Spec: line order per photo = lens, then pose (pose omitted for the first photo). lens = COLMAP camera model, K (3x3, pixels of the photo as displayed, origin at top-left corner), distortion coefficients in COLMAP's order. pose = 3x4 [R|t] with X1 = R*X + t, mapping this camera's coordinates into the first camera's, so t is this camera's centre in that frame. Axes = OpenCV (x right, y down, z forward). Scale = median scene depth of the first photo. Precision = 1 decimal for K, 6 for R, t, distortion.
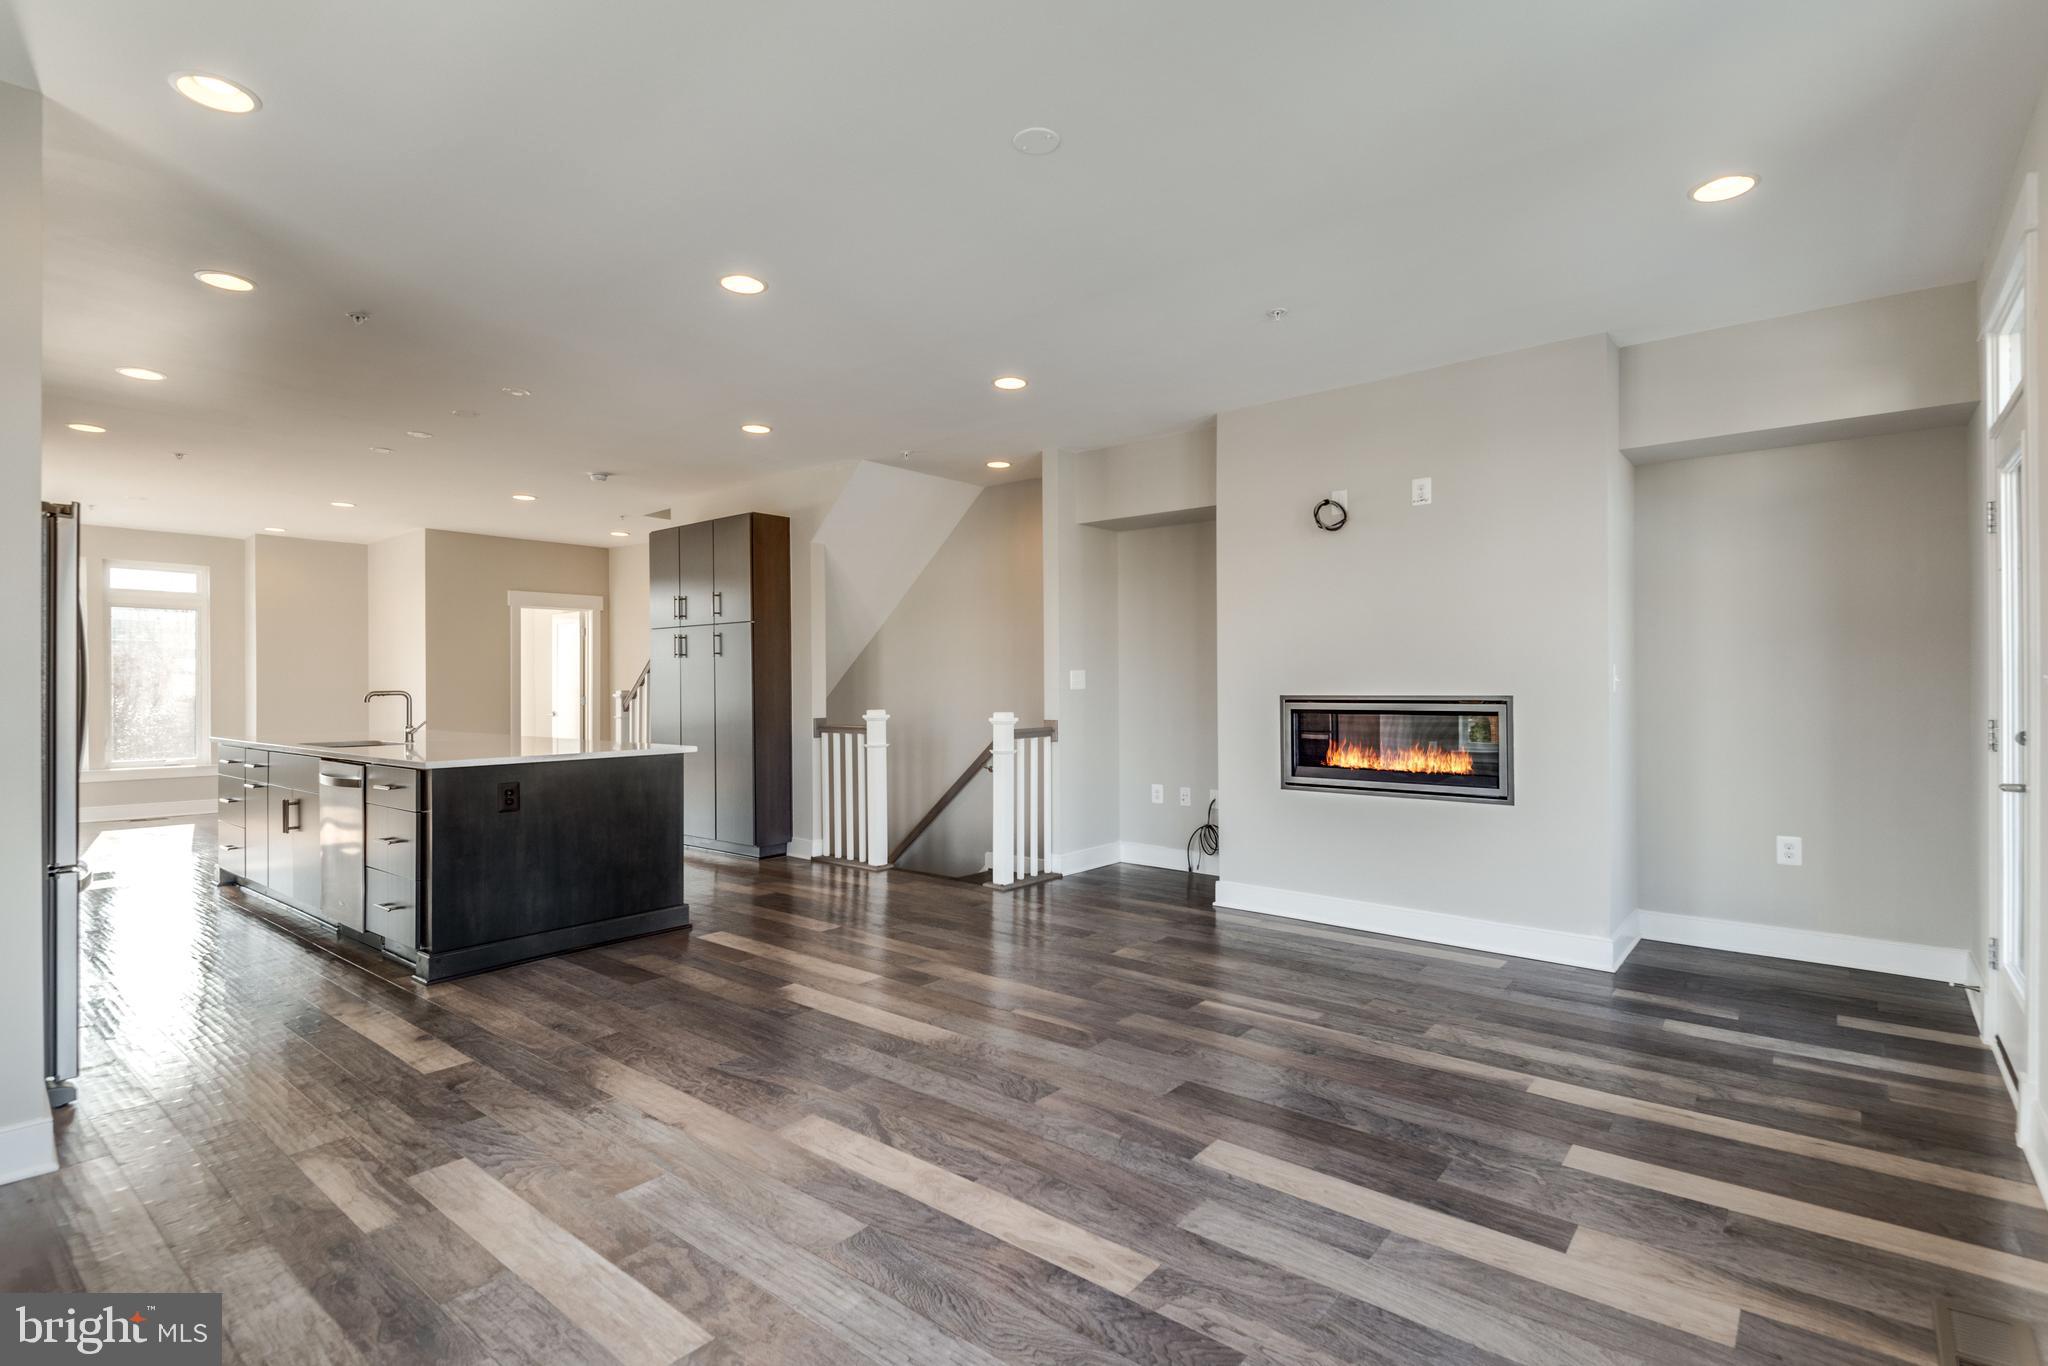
lens RADIAL K [[977.0, 0, 1031.9], [0, 977.0, 679.0], [0, 0, 1]] dist [-0.000856, -0.002105]
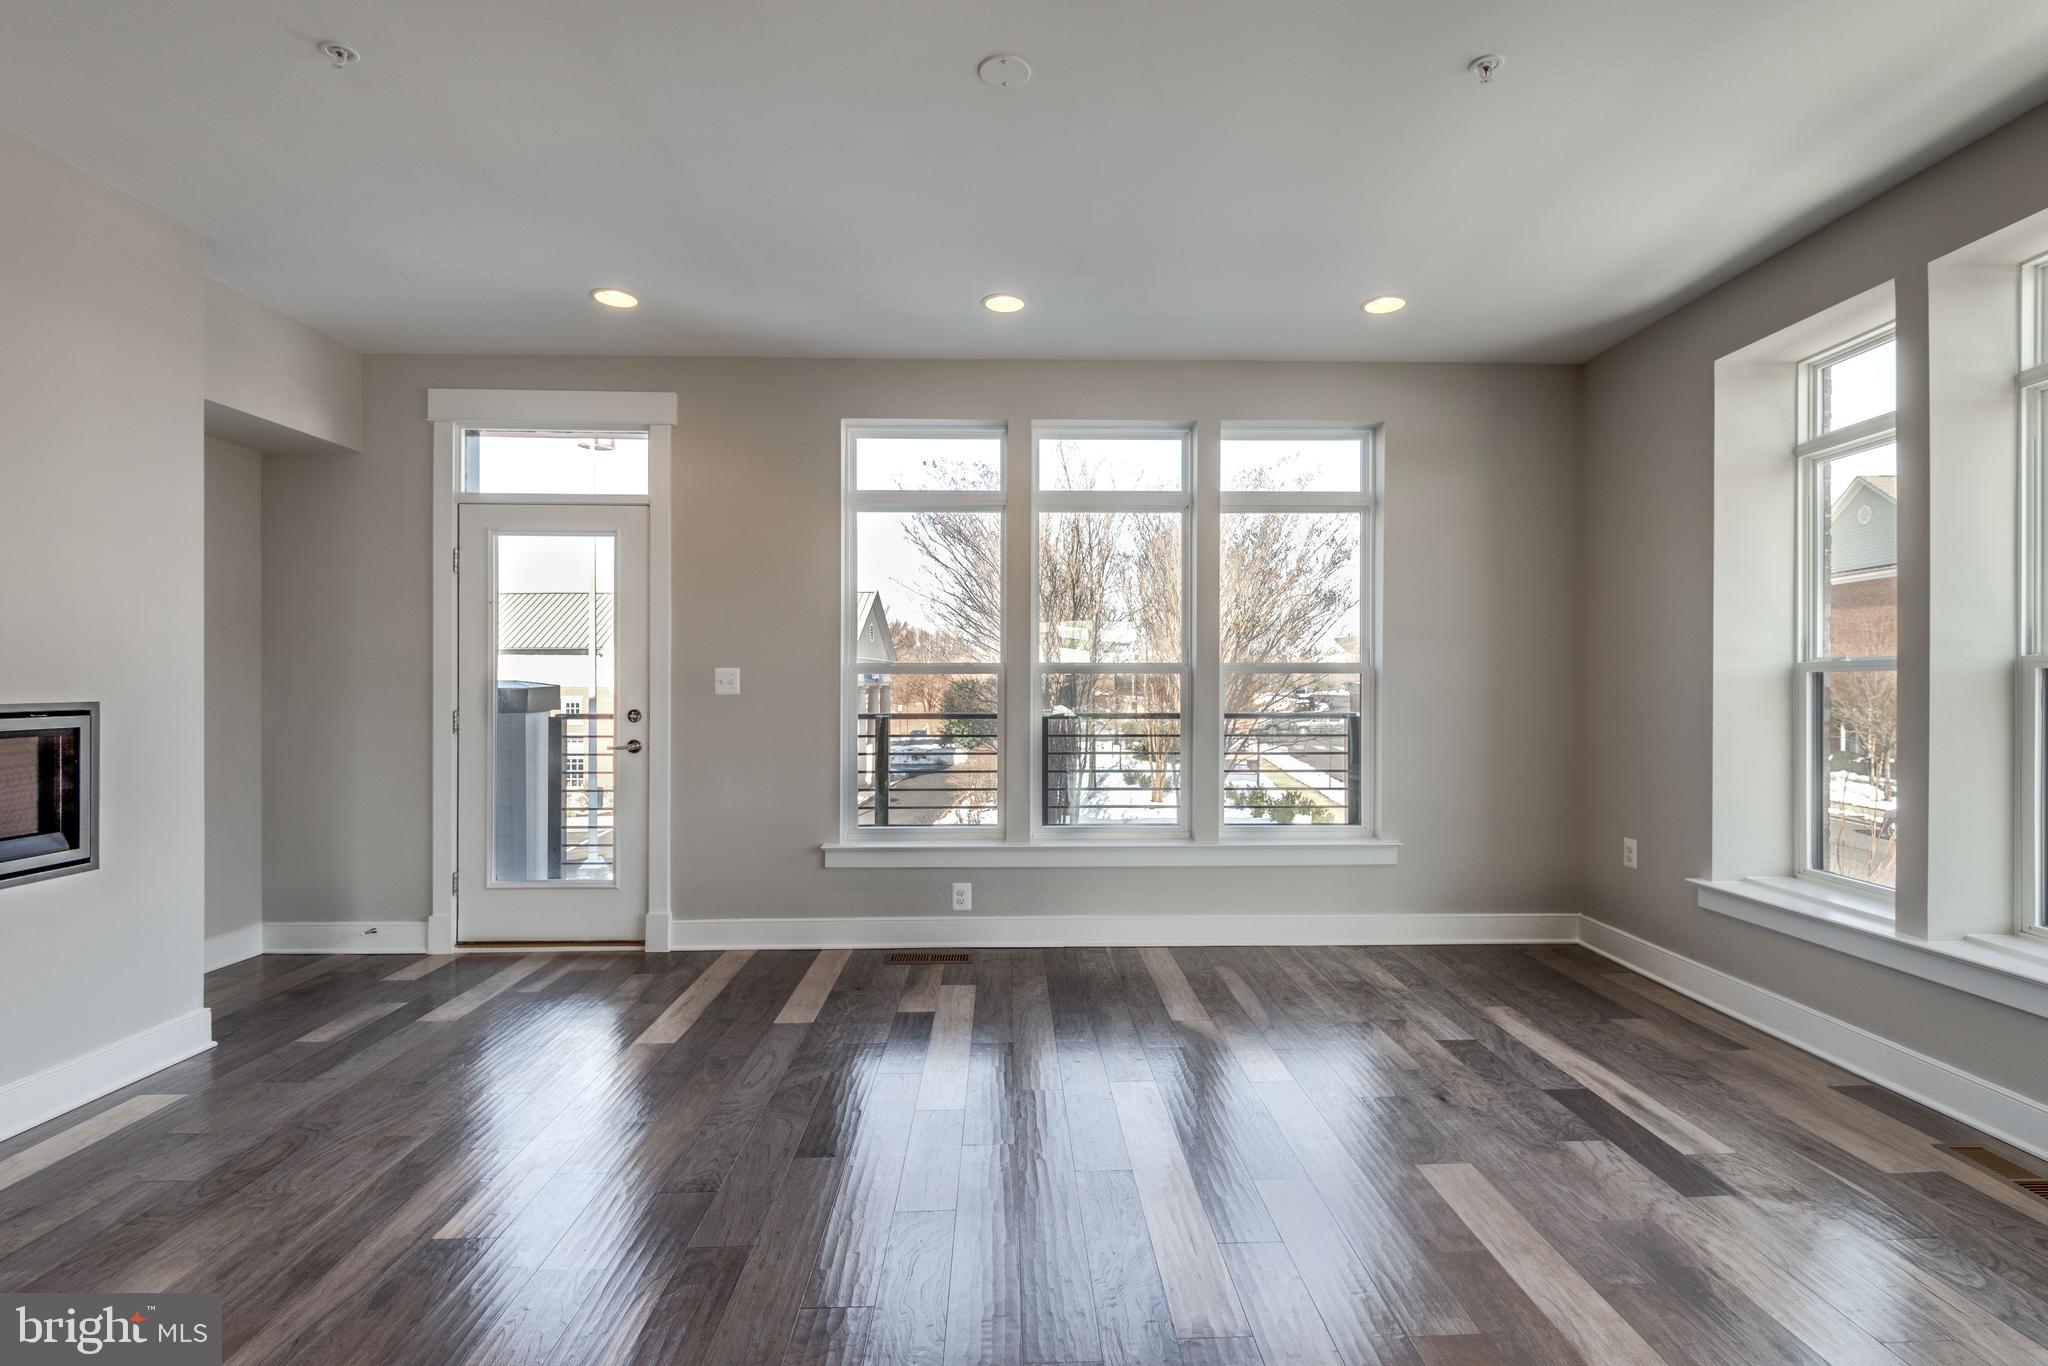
lens RADIAL K [[977.0, 0, 1045.2], [0, 977.0, 676.5], [0, 0, 1]] dist [-0.000856, -0.002105]
pose [[-0.659652, 0.002948, 0.751566, -0.690049], [-0.001500, 0.999985, -0.005239, 0.003614], [-0.751570, -0.004583, -0.659637, 1.565479]]
